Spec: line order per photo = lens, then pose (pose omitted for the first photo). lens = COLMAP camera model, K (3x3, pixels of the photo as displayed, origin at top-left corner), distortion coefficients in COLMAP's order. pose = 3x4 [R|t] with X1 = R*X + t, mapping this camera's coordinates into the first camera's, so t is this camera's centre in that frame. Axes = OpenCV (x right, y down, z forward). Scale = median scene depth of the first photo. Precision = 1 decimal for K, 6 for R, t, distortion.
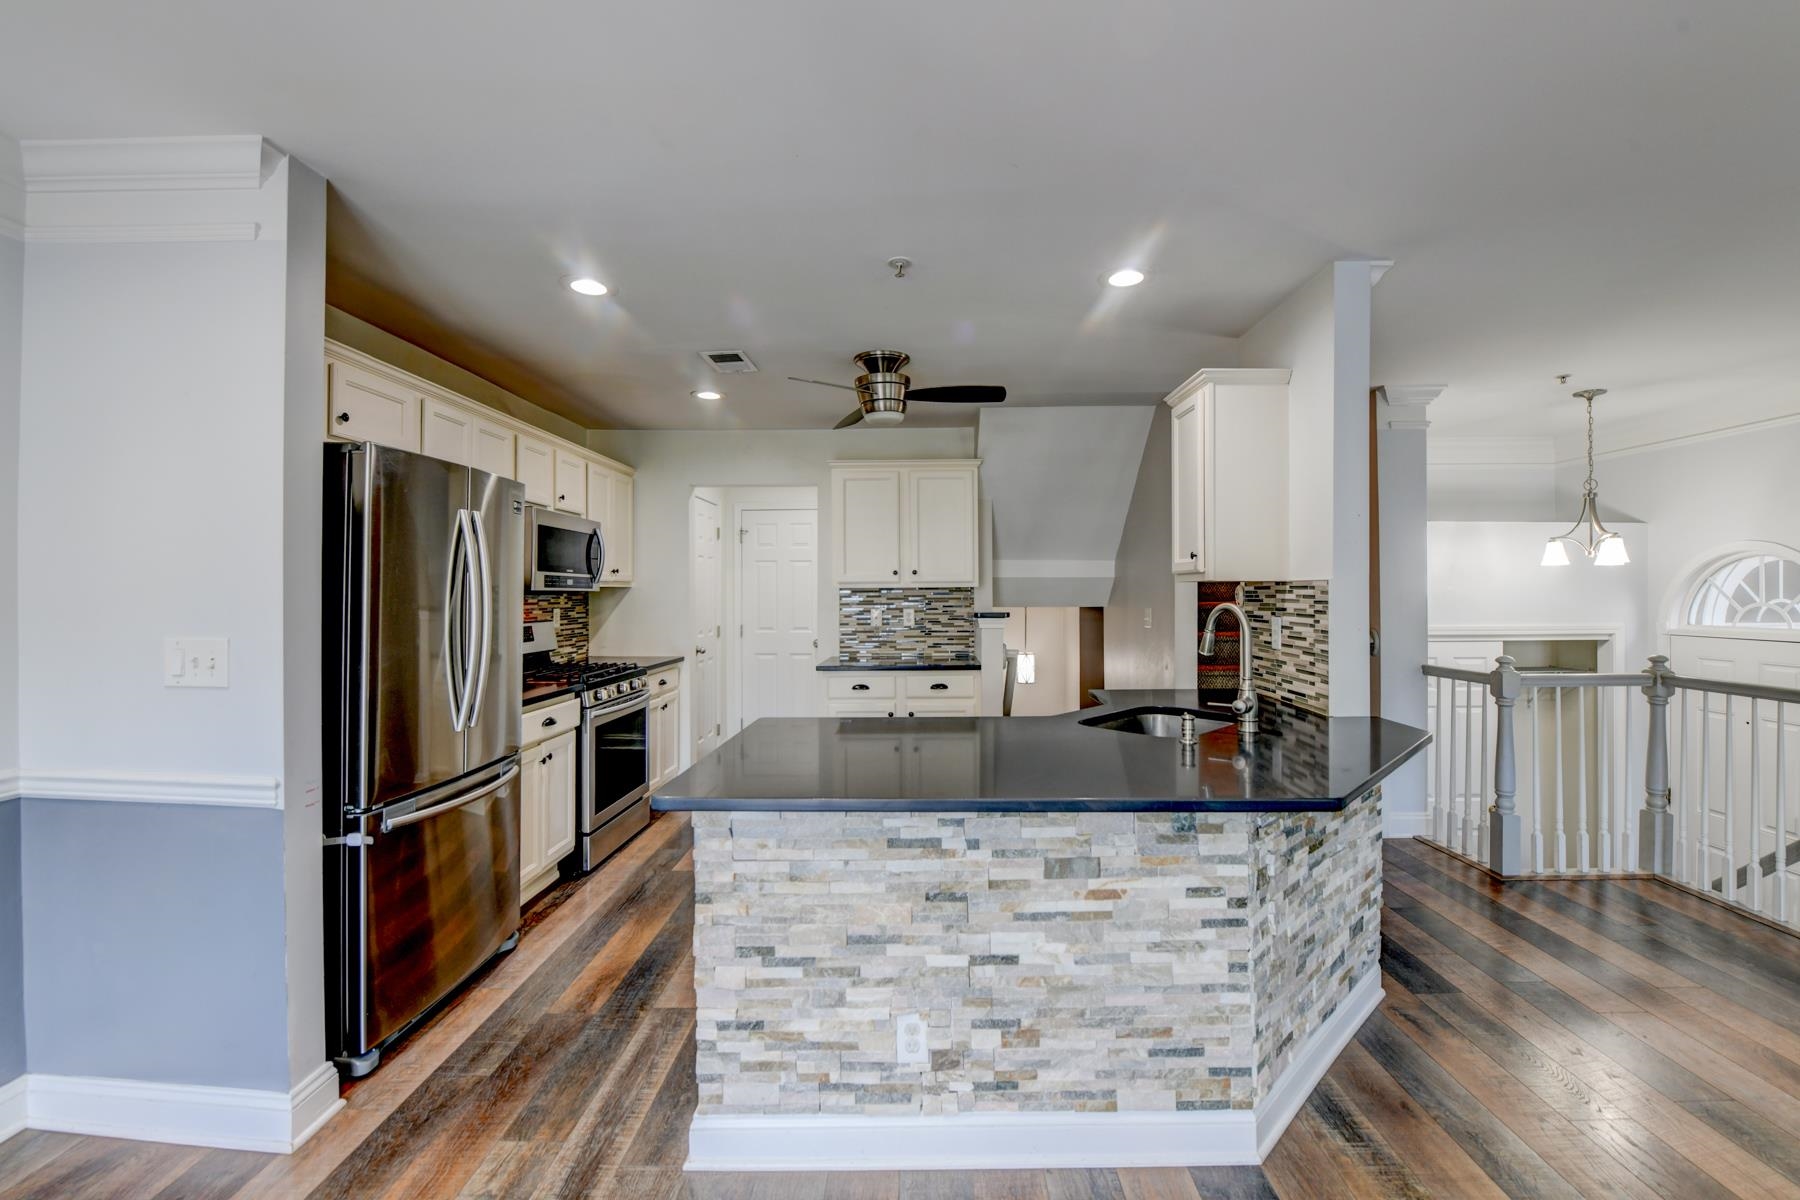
lens RADIAL K [[732.0, 0, 904.6], [0, 732.0, 592.9], [0, 0, 1]] dist [-0.021341, -0.001856]
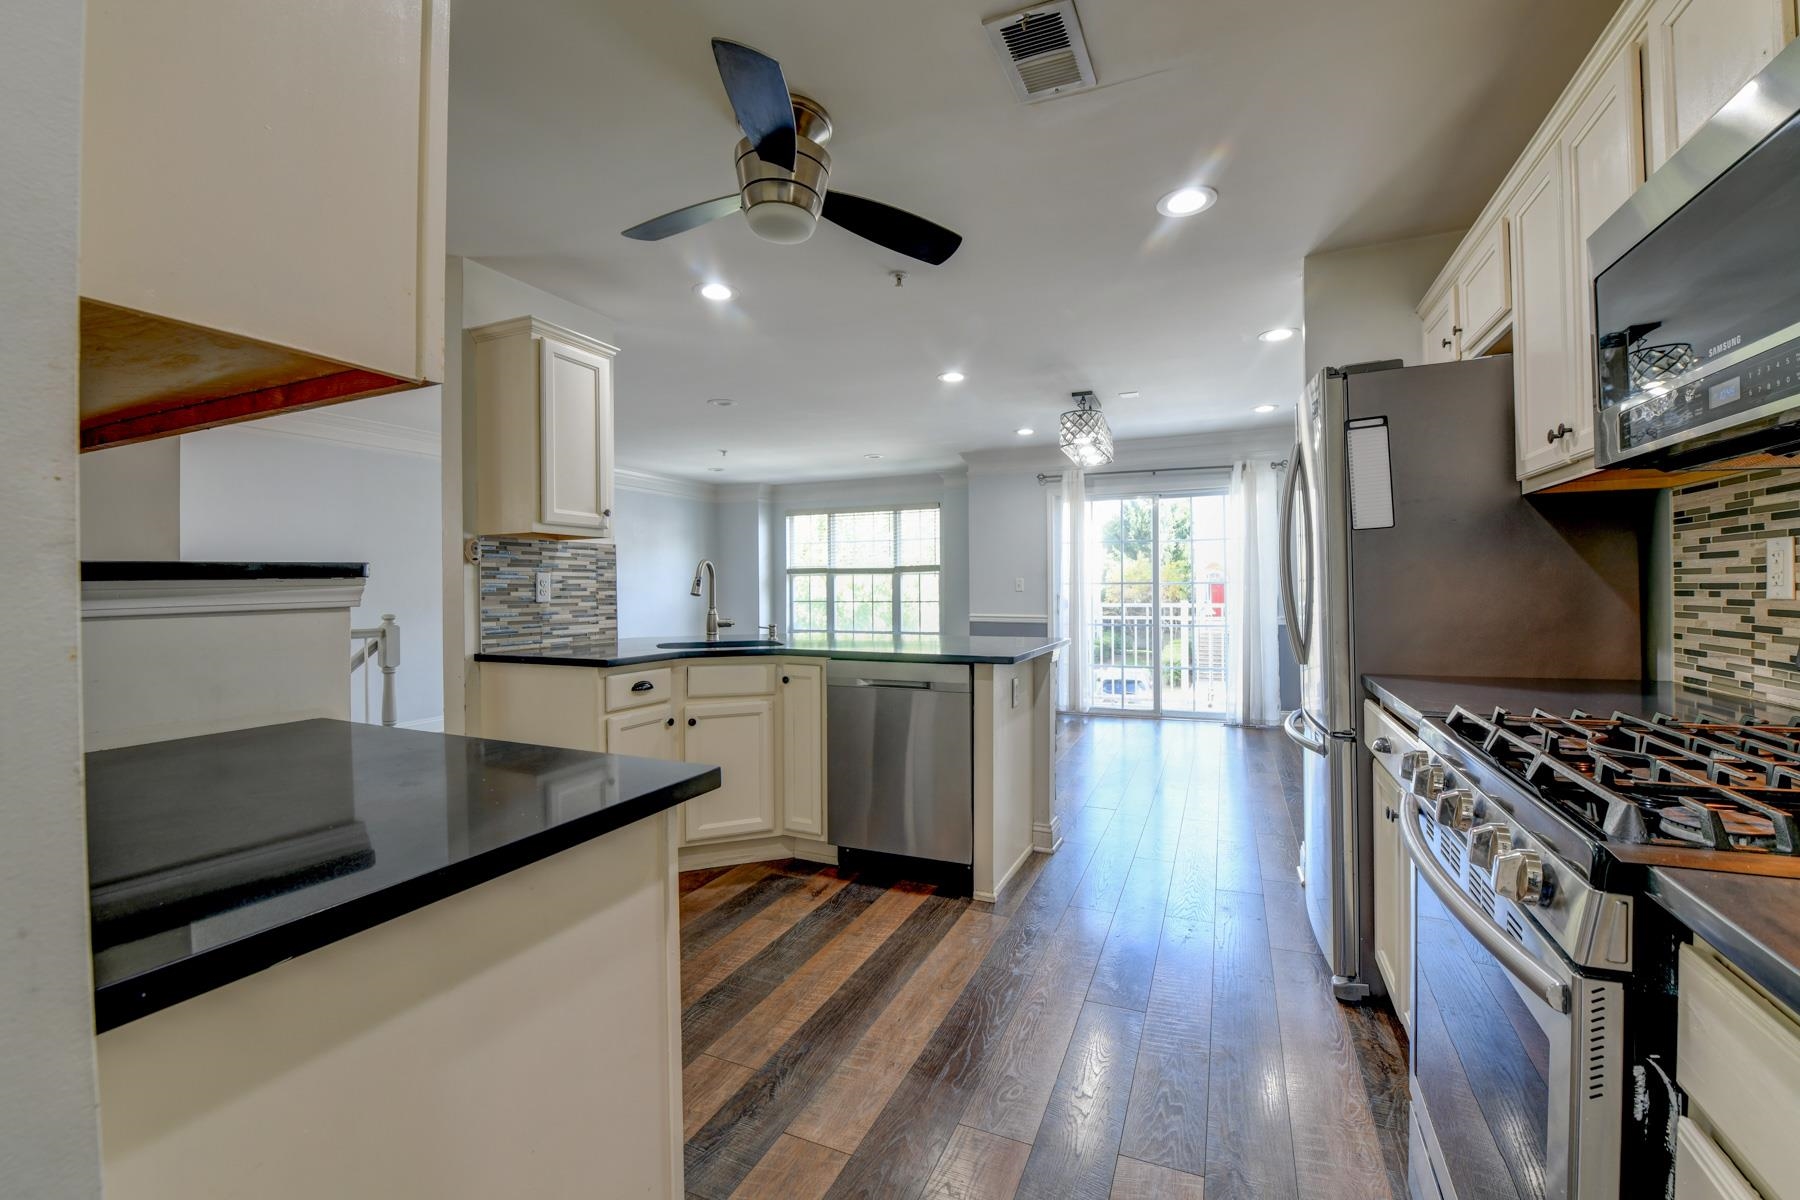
lens RADIAL K [[732.0, 0, 896.0], [0, 732.0, 592.6], [0, 0, 1]] dist [-0.021341, -0.001856]
pose [[-0.920505, 0.009375, 0.390617, -0.667416], [0.012735, 0.999901, 0.006013, 0.104738], [-0.390522, 0.010510, -0.920534, 2.997470]]
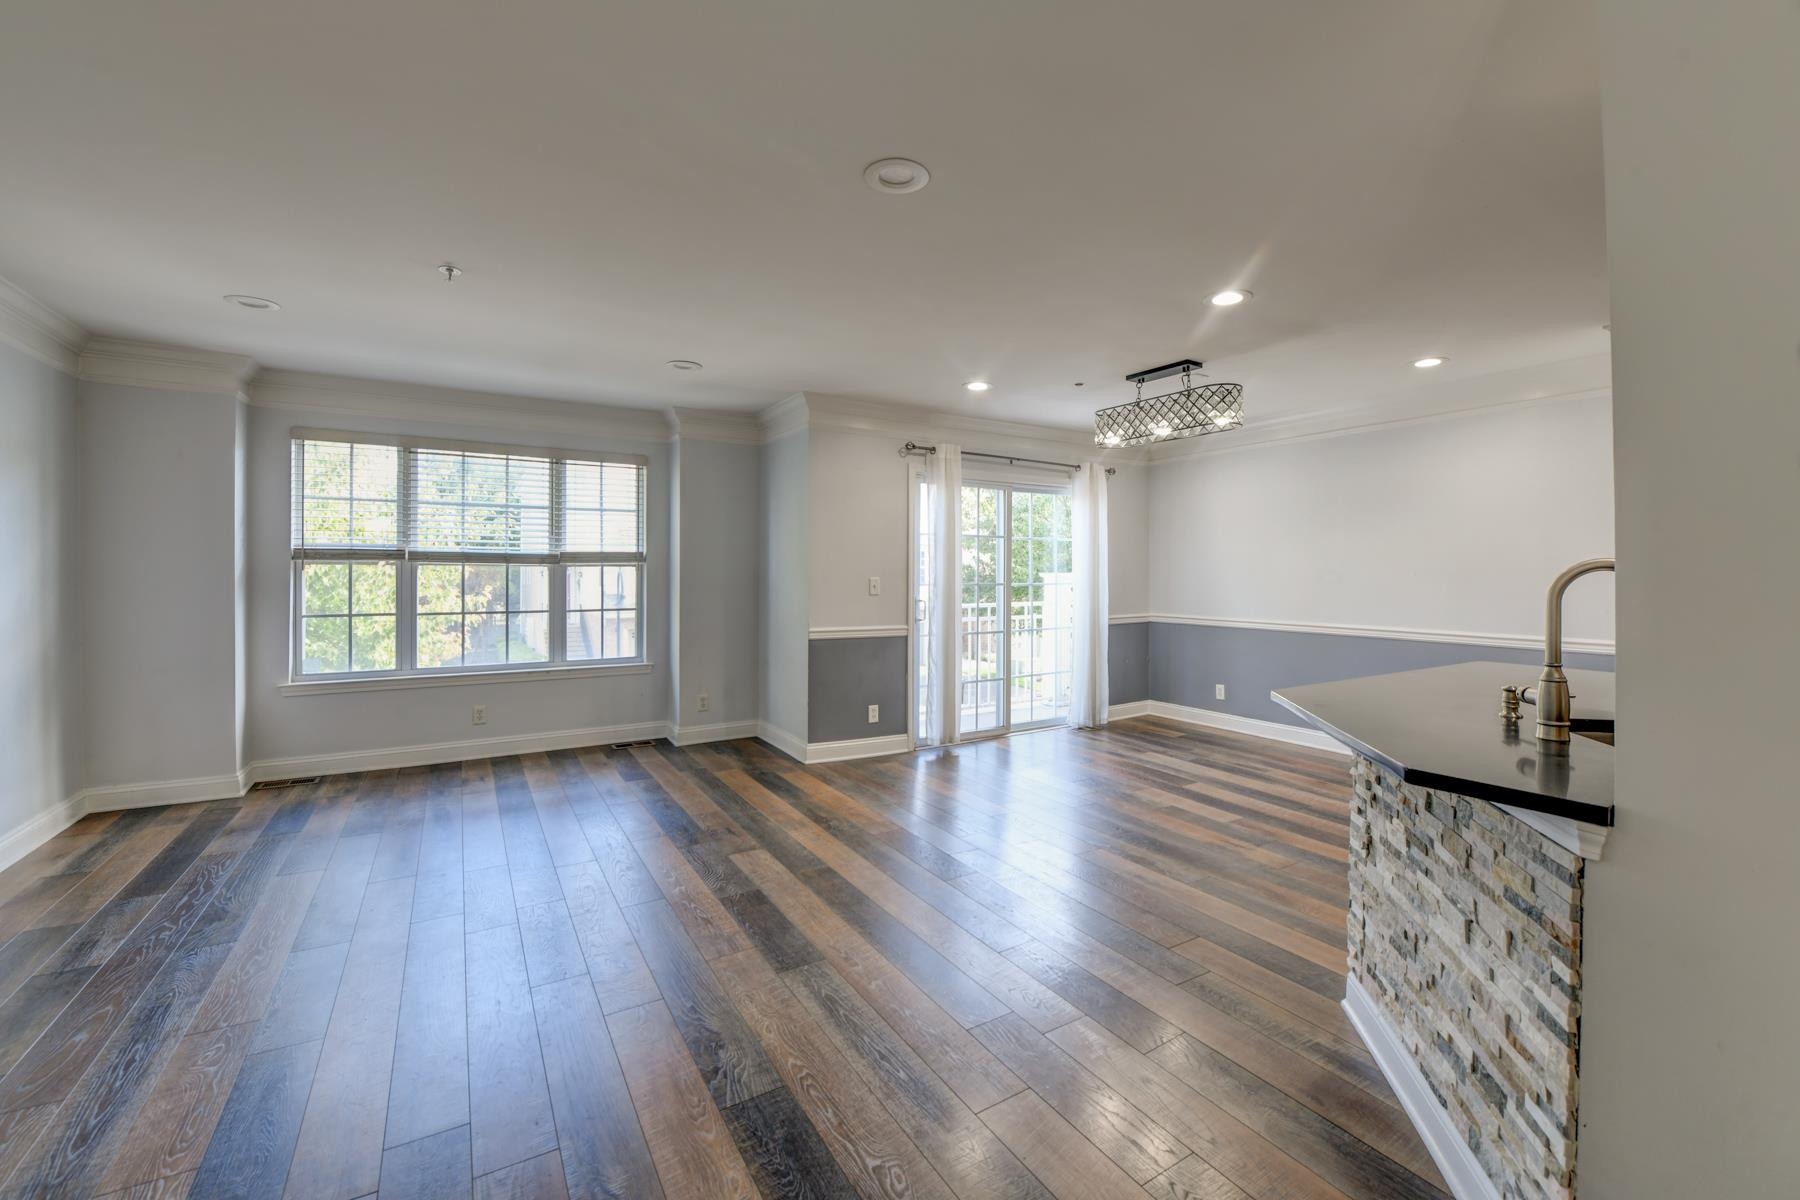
lens RADIAL K [[732.0, 0, 928.2], [0, 732.0, 571.1], [0, 0, 1]] dist [-0.021341, -0.001856]
pose [[-0.834300, 0.004841, -0.551290, 1.736606], [0.004760, 0.999987, 0.001578, 0.026835], [0.551290, -0.001308, -0.834312, 1.610406]]
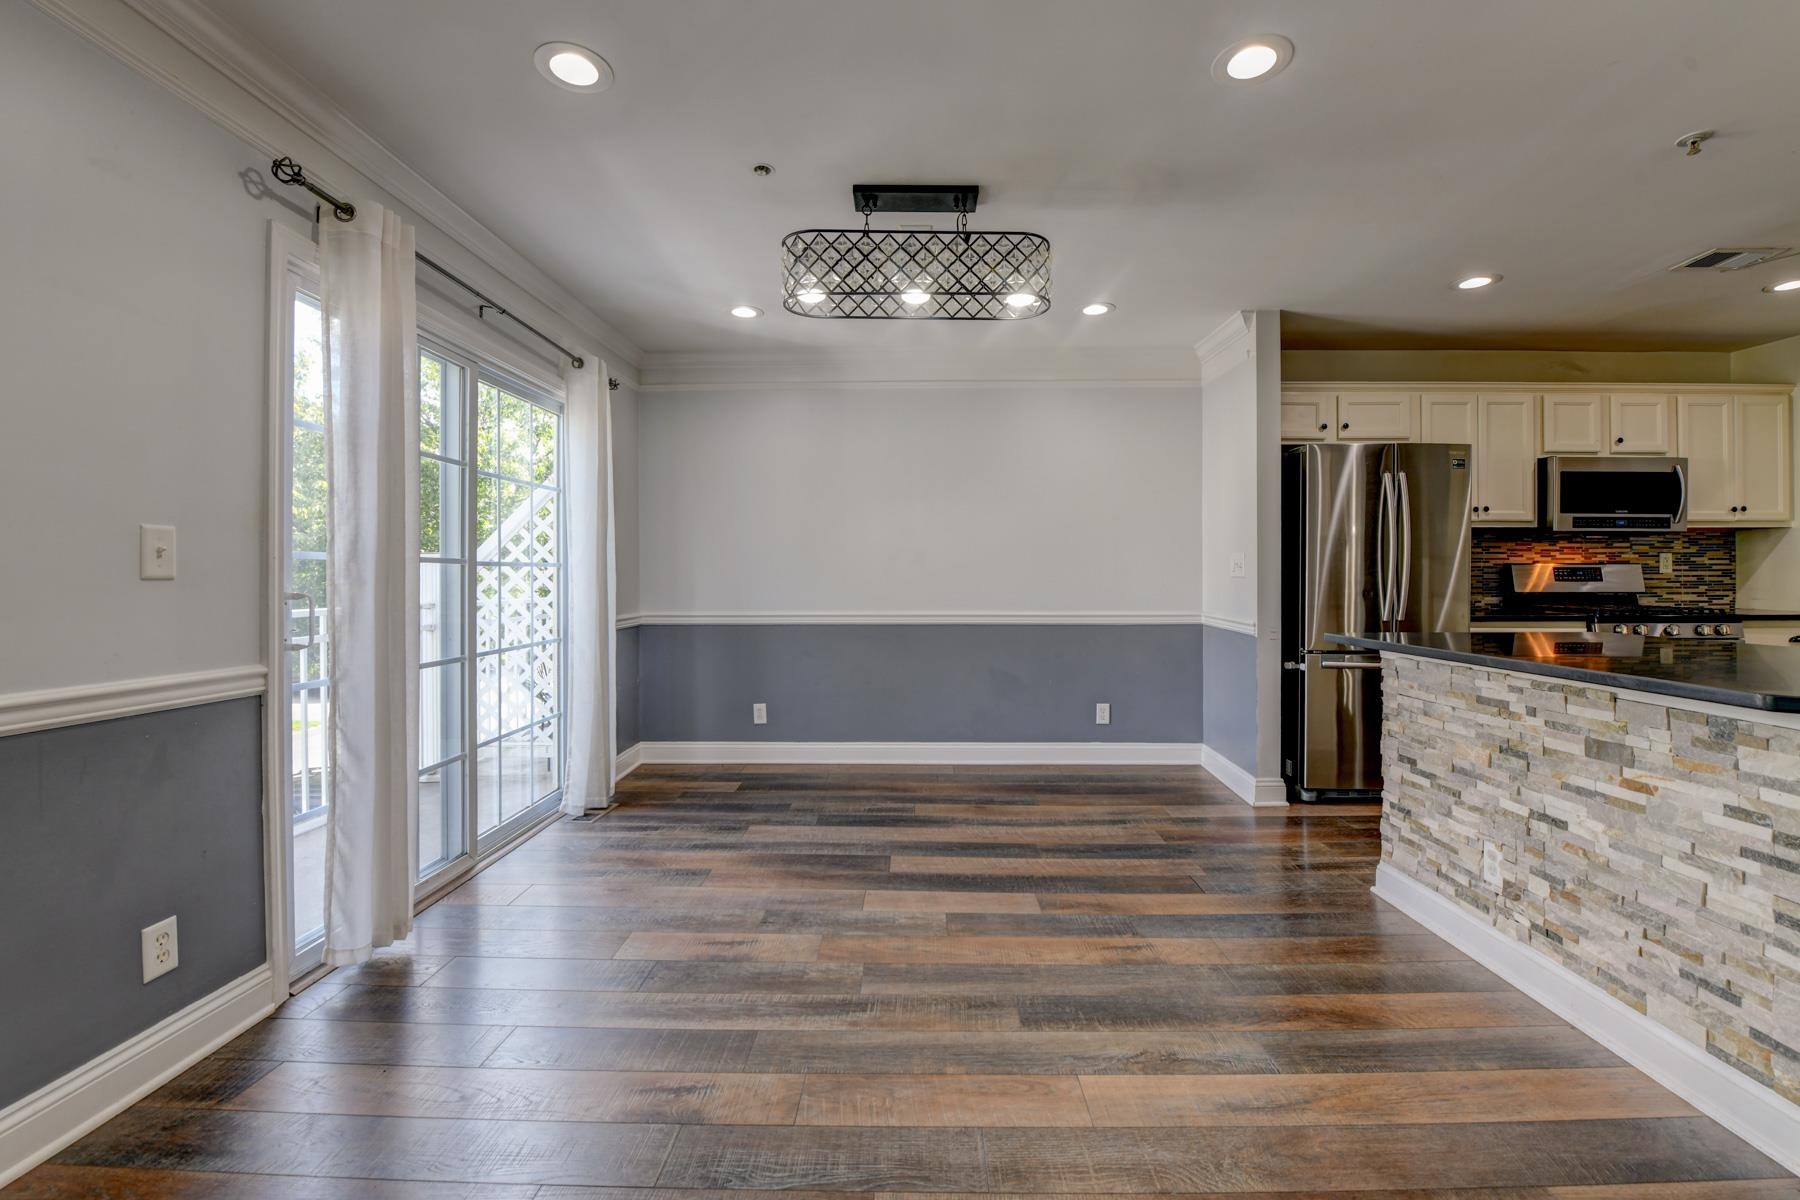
lens RADIAL K [[732.0, 0, 903.3], [0, 732.0, 577.8], [0, 0, 1]] dist [-0.021341, -0.001856]
pose [[-0.004348, 0.006212, -0.999971, 1.218783], [0.002156, 0.999978, 0.006203, 0.121730], [0.999988, -0.002129, -0.004361, 0.011565]]
